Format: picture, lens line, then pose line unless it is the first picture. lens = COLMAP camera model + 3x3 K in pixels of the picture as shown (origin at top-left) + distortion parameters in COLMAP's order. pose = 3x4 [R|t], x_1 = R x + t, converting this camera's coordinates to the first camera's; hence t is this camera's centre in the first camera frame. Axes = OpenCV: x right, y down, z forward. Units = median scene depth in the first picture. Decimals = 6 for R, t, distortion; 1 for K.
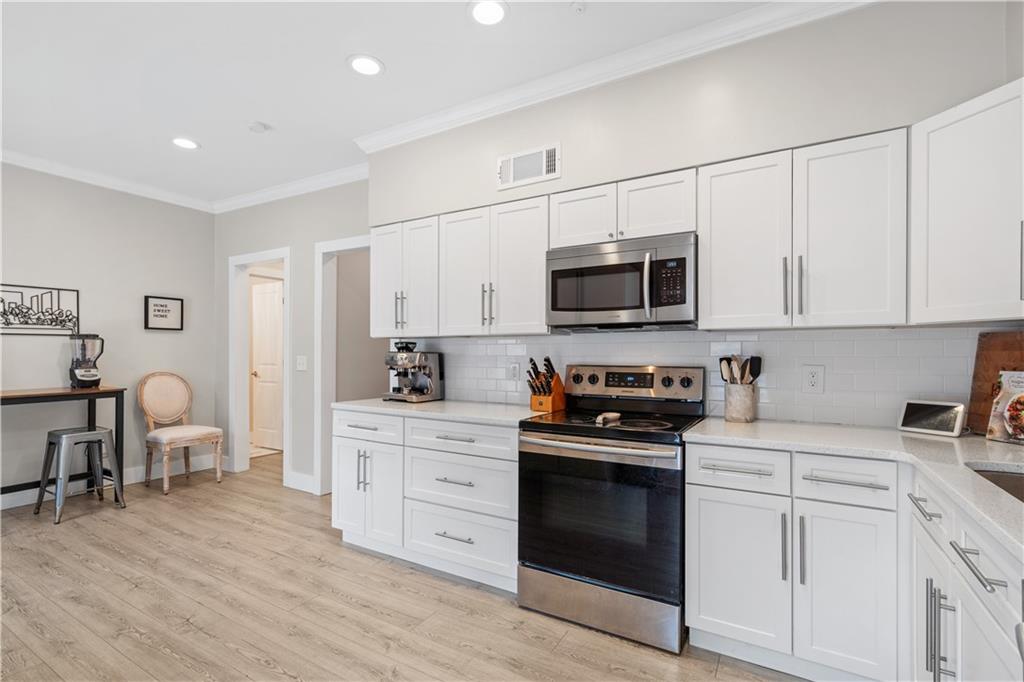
lens RADIAL K [[475.0, 0, 507.6], [0, 475.0, 355.0], [0, 0, 1]] dist [-0.000271, 0.000140]
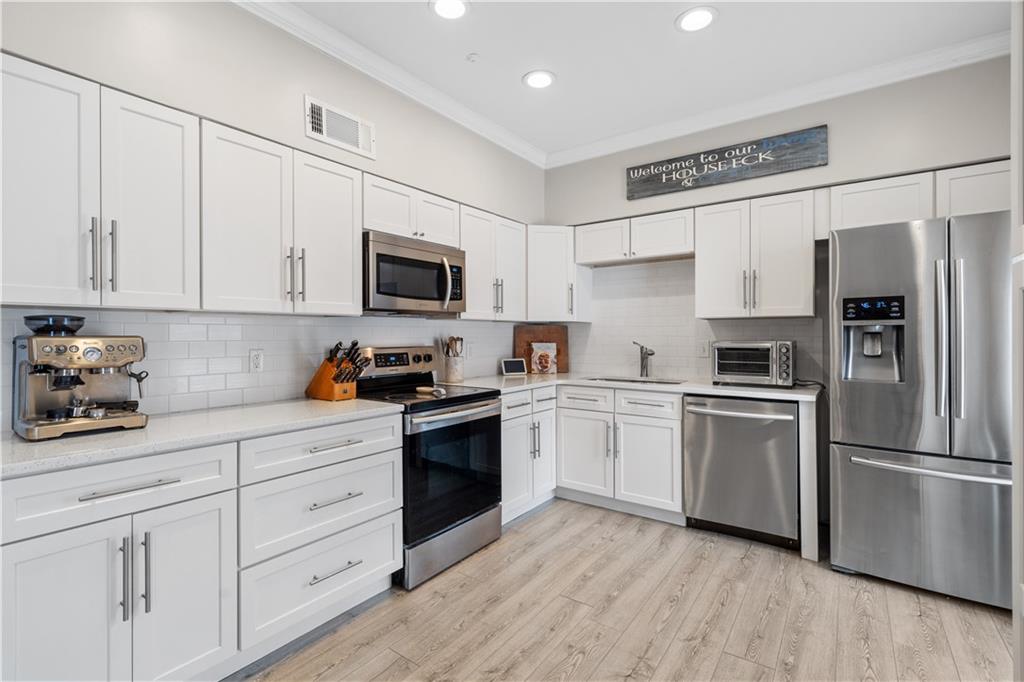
lens RADIAL K [[473.0, 0, 509.5], [0, 473.0, 335.9], [0, 0, 1]] dist [0.000084, 0.000467]
pose [[0.092868, -0.004079, 0.995670, -0.959448], [0.007216, 0.999968, 0.003424, -0.006911], [-0.995652, 0.006867, 0.092895, 0.710347]]
